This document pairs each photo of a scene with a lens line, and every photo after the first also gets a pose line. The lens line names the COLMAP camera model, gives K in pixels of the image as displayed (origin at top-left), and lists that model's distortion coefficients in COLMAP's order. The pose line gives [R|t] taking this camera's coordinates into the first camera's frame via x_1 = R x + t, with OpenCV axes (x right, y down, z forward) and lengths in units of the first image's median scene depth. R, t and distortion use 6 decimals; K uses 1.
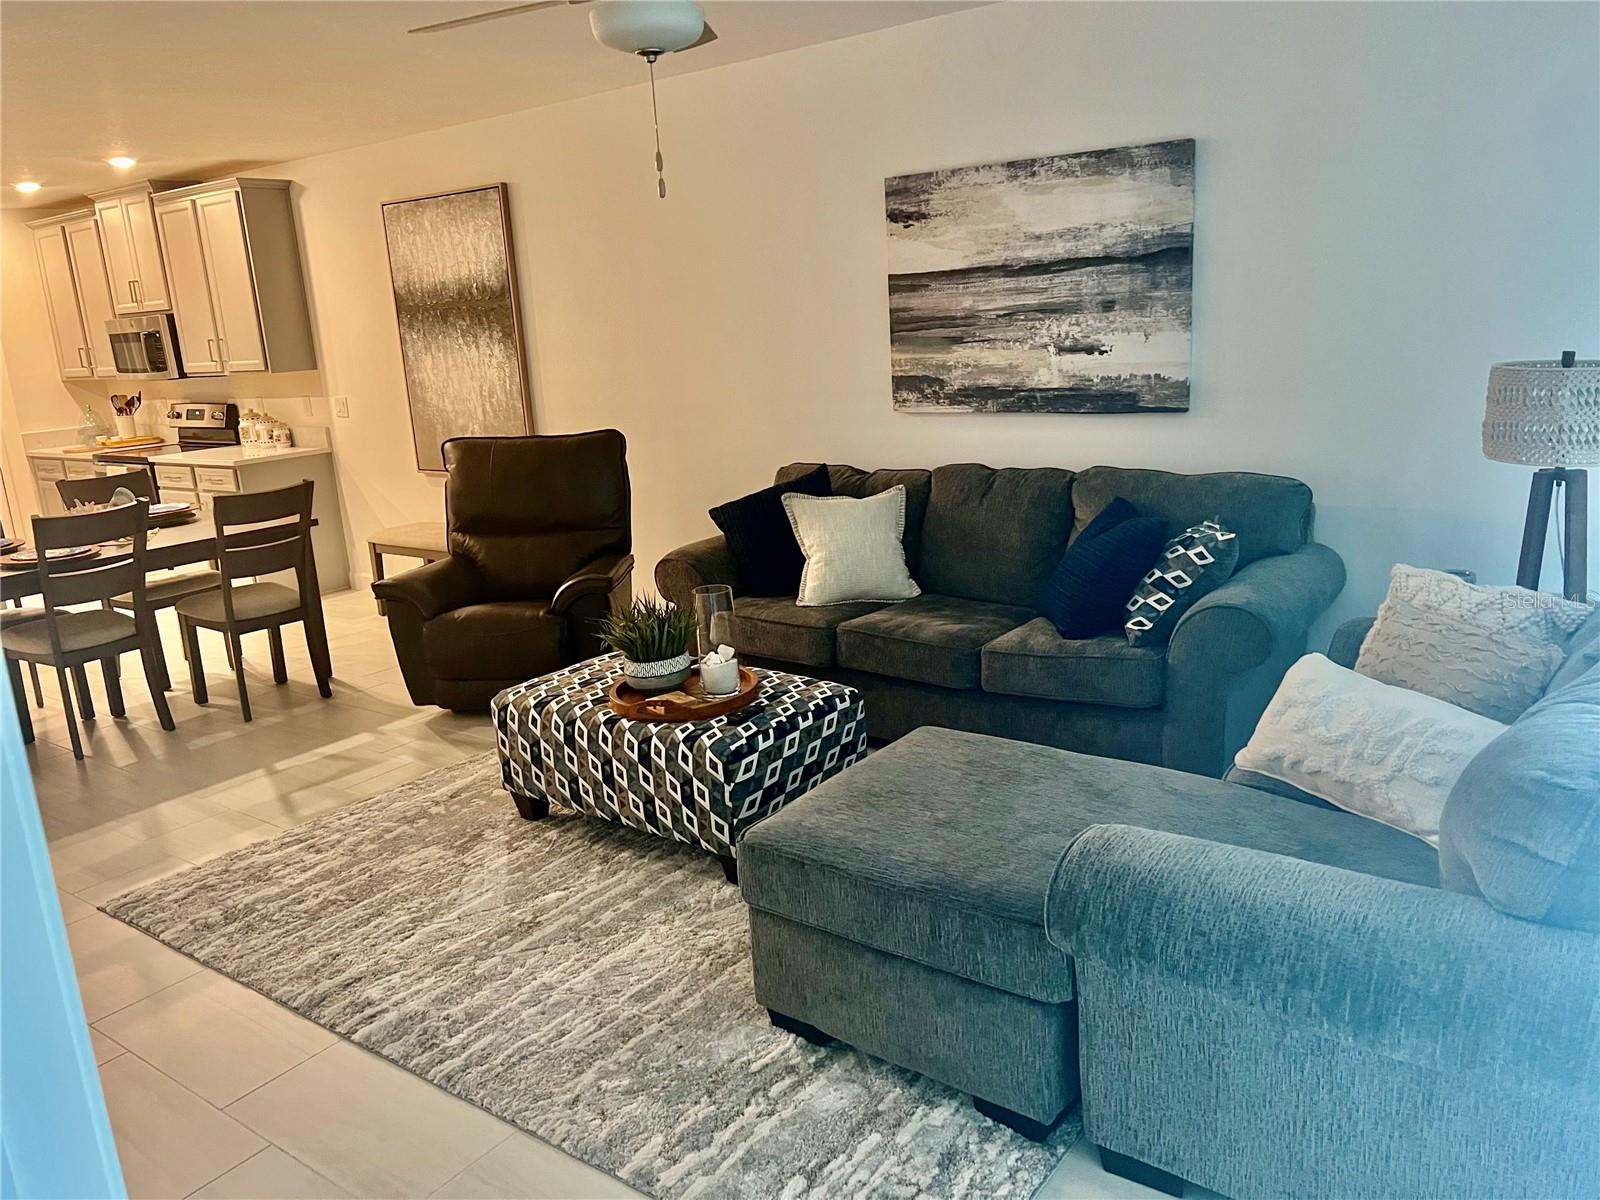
lens RADIAL K [[1207.9, 0, 801.3], [0, 1207.9, 601.3], [0, 0, 1]] dist [0.065699, -0.067125]
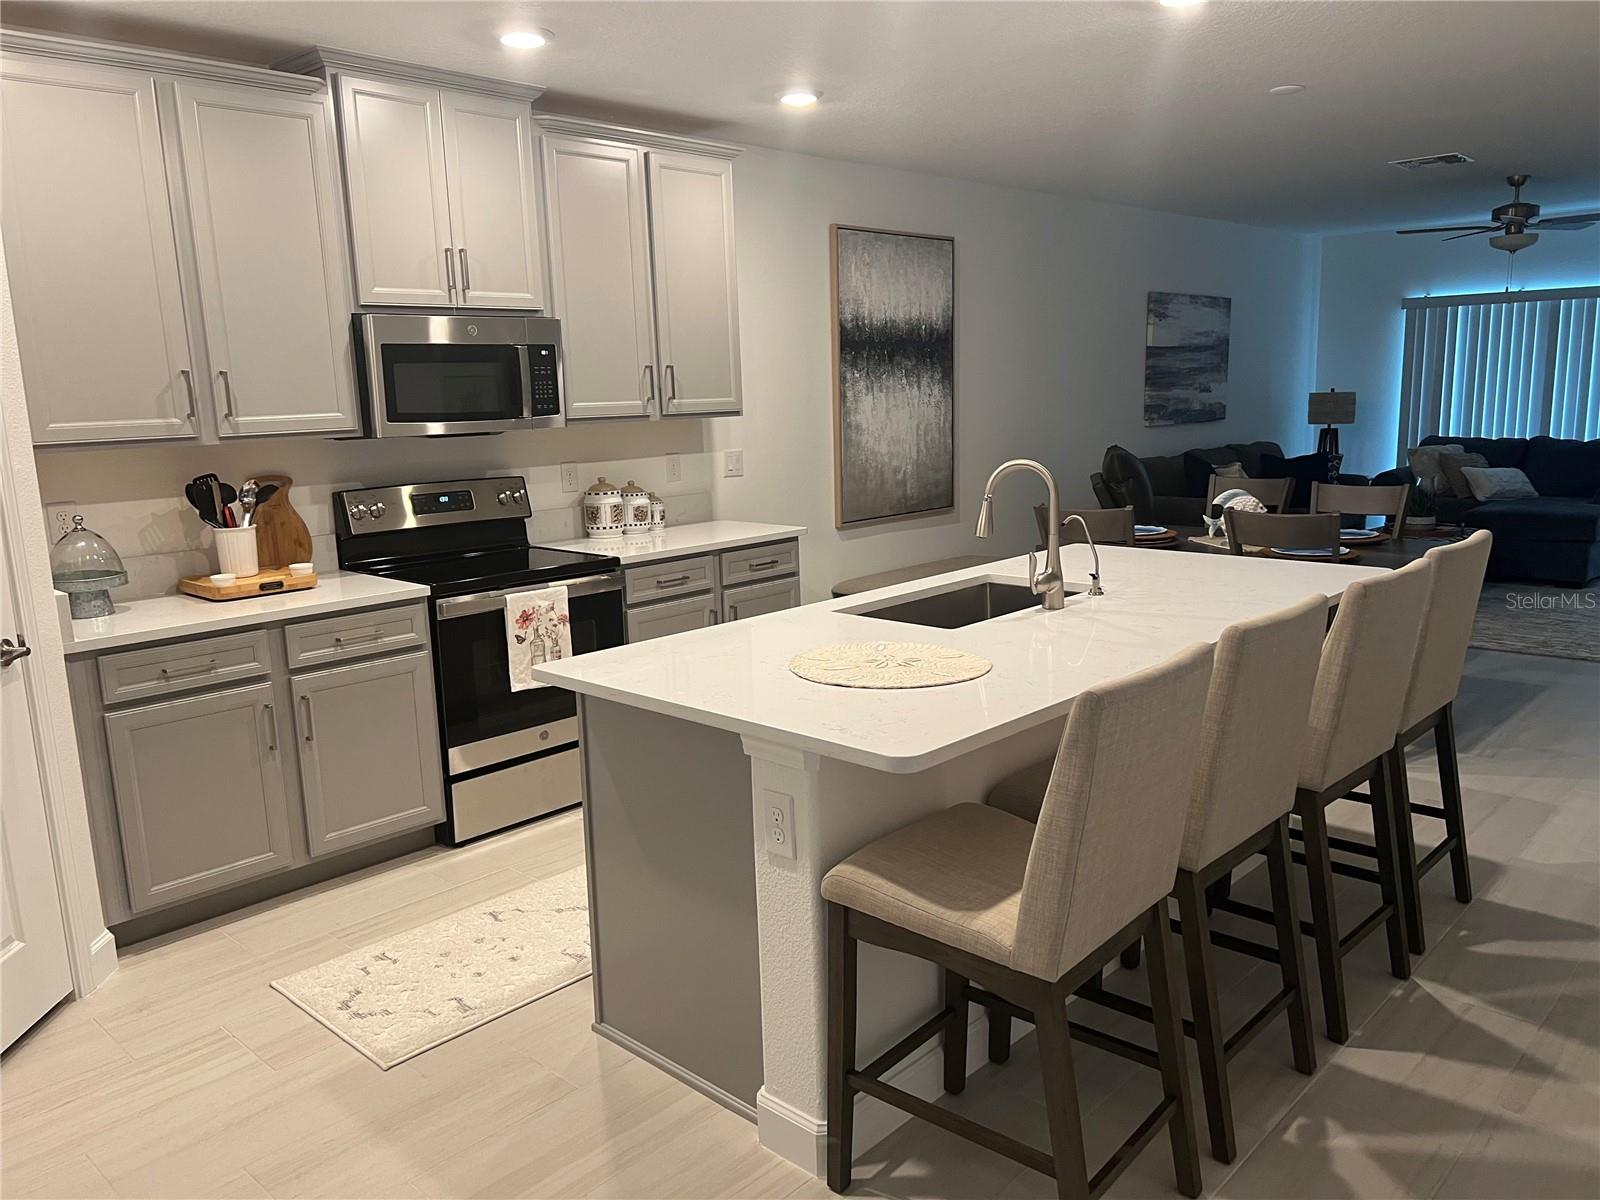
lens RADIAL K [[1207.9, 0, 801.2], [0, 1207.9, 603.7], [0, 0, 1]] dist [0.065699, -0.067125]
pose [[0.106683, -0.125211, 0.986378, -1.309163], [0.251200, 0.963251, 0.095106, -0.157376], [-0.962038, 0.237632, 0.134216, 1.012800]]
